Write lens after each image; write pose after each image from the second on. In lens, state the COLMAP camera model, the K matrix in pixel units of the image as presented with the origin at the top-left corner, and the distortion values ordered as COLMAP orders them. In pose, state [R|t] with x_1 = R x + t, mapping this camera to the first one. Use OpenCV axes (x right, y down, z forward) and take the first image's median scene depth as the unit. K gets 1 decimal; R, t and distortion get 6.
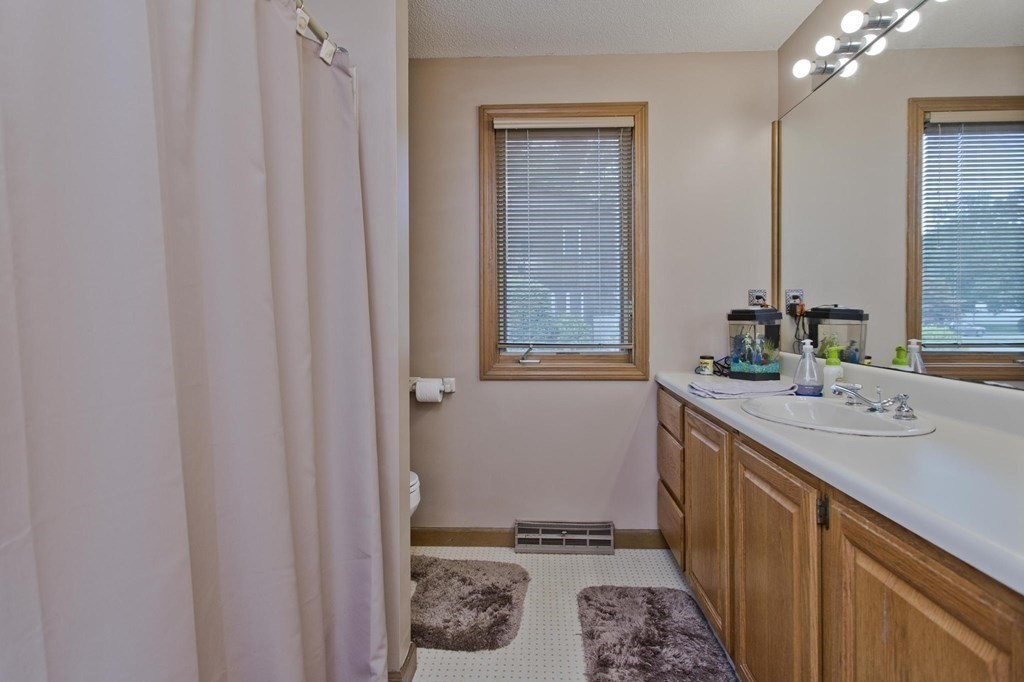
lens RADIAL K [[489.9, 0, 512.0], [0, 489.9, 341.0], [0, 0, 1]] dist [0.001308, 0.000620]
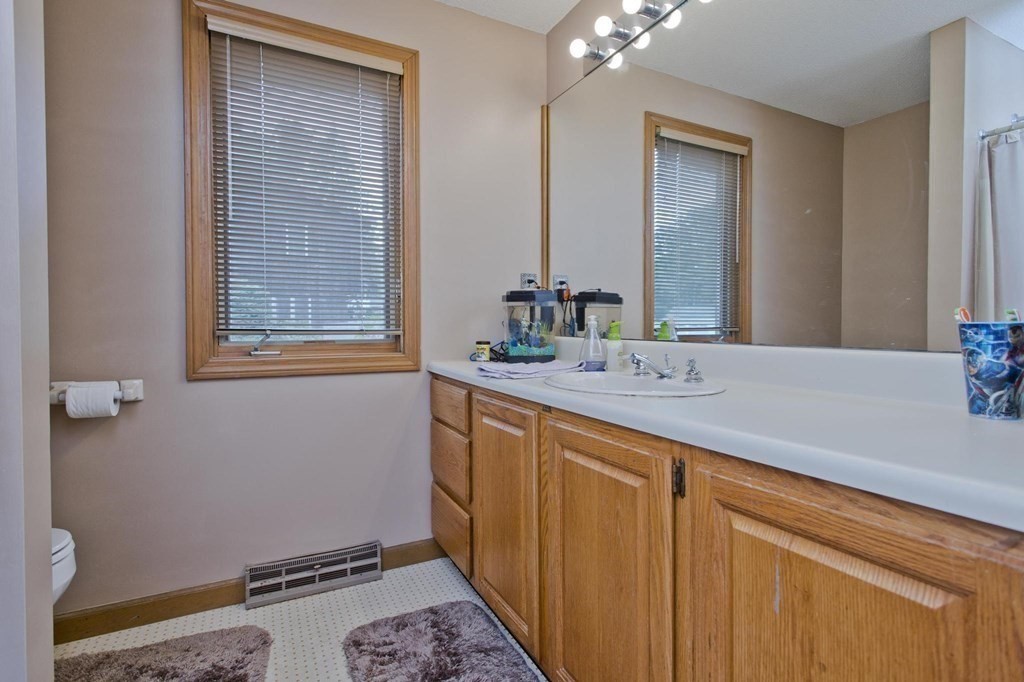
lens RADIAL K [[522.9, 0, 551.5], [0, 522.9, 336.7], [0, 0, 1]] dist [0.000086, 0.001446]
pose [[0.850469, -0.007741, 0.525969, -0.017659], [0.009656, 0.999953, -0.000897, 0.028064], [-0.525937, 0.005841, 0.850503, 0.097941]]
